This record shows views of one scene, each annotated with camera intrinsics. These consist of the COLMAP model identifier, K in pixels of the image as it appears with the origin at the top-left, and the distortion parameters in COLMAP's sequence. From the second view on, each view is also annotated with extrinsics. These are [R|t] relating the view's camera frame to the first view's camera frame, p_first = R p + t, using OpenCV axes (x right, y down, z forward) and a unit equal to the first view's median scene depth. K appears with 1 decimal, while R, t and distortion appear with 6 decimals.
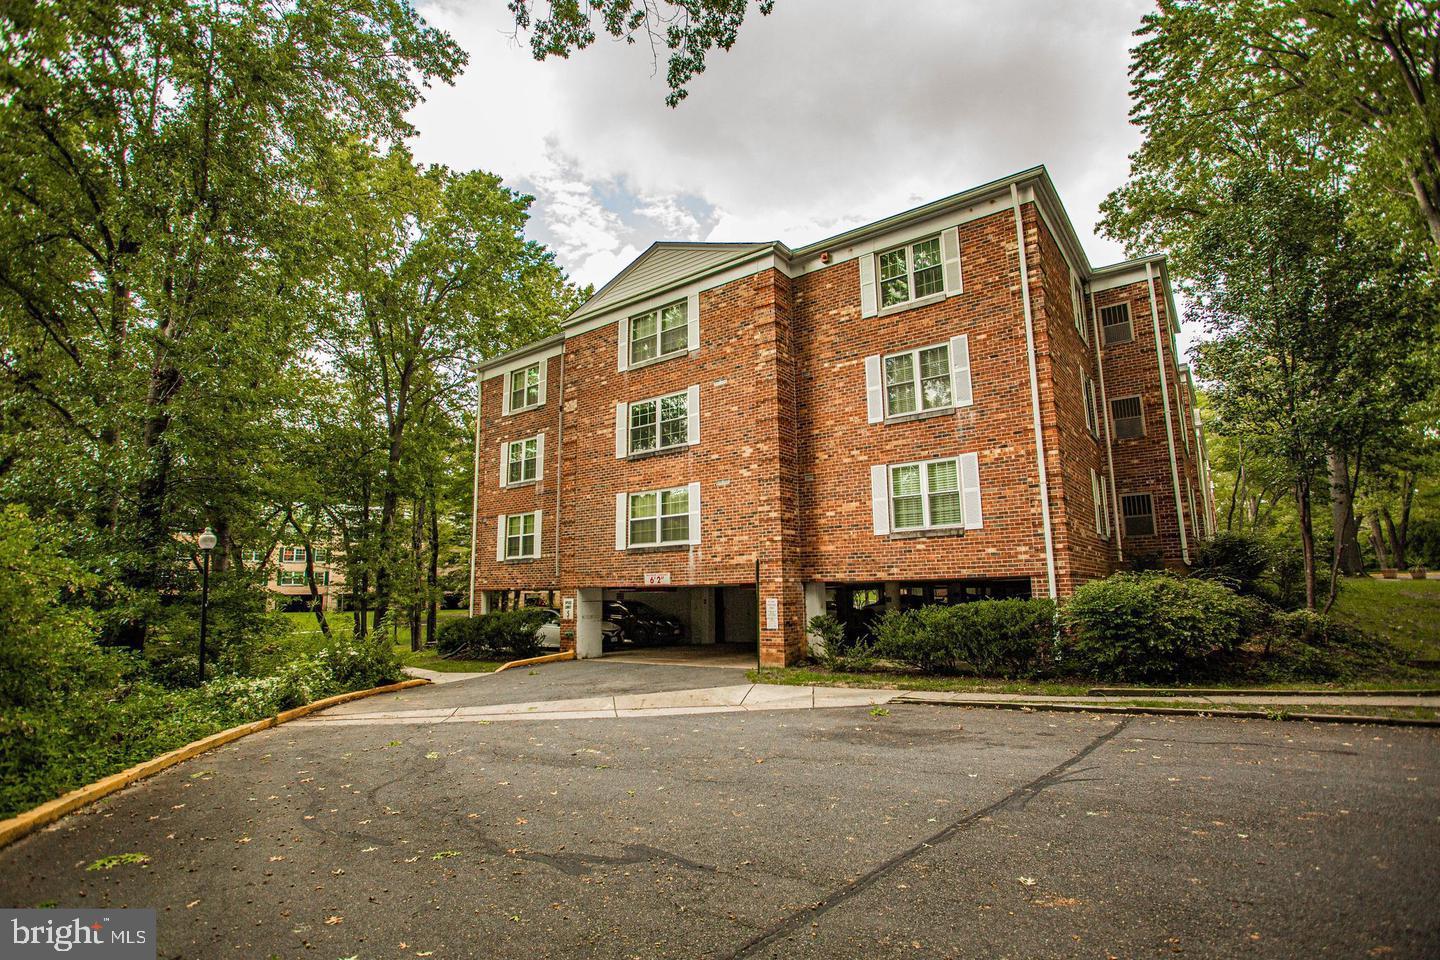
lens RADIAL K [[731.8, 0, 724.2], [0, 731.8, 476.1], [0, 0, 1]] dist [-0.073097, 0.018734]
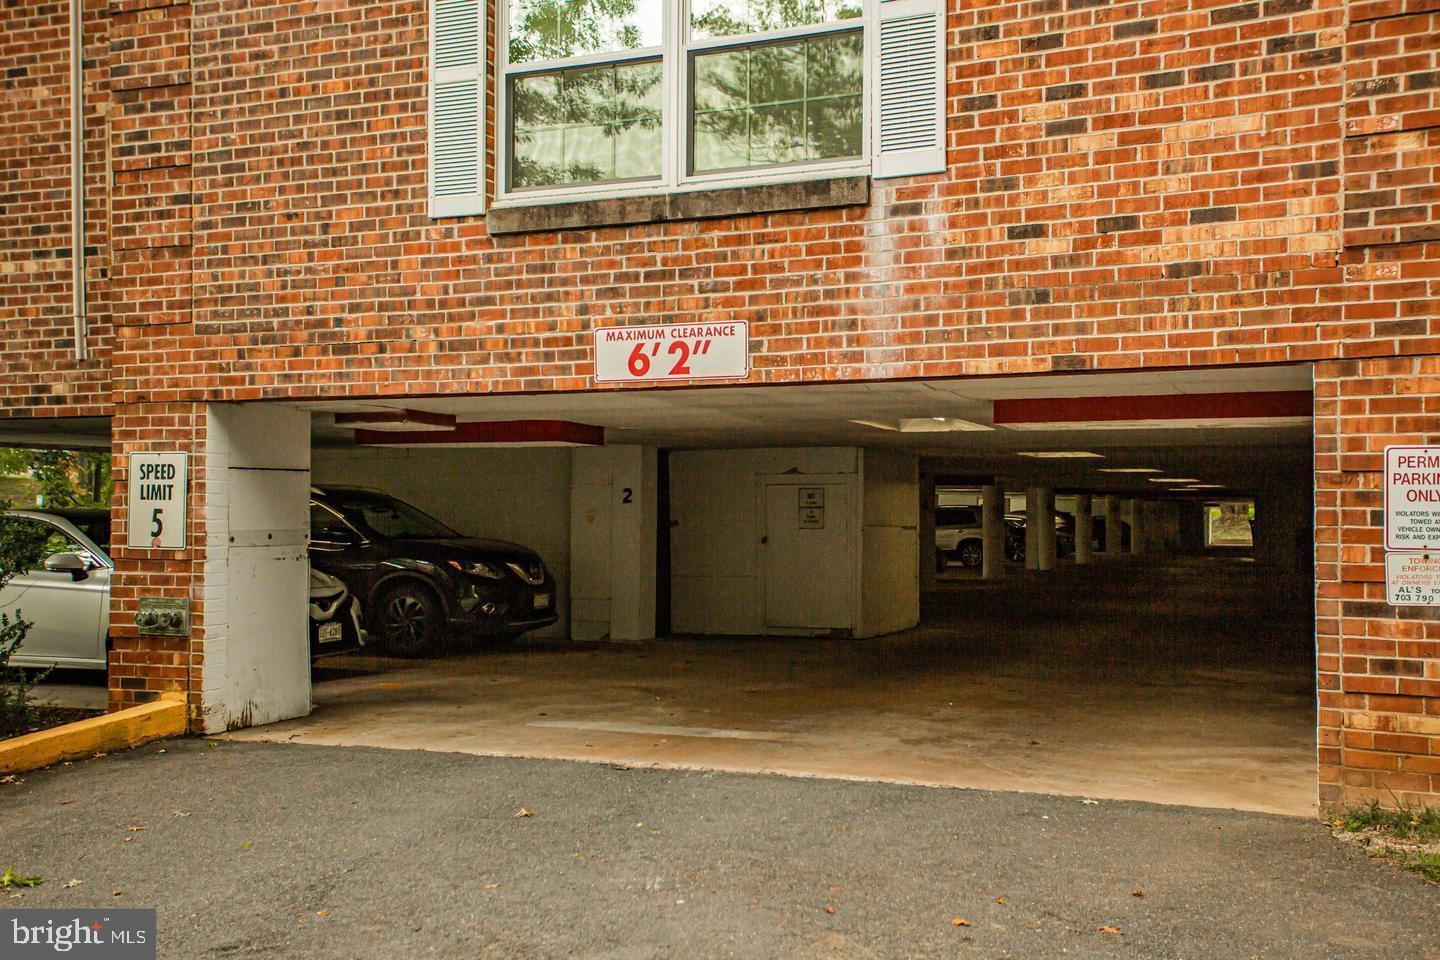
lens RADIAL K [[1468.9, 0, 733.3], [0, 1468.9, 485.0], [0, 0, 1]] dist [0.126668, 0.000000]
pose [[0.970343, 0.026372, 0.240288, -0.183015], [-0.059318, 0.989616, 0.130927, 0.130322], [-0.234340, -0.141298, 0.961831, 0.636073]]
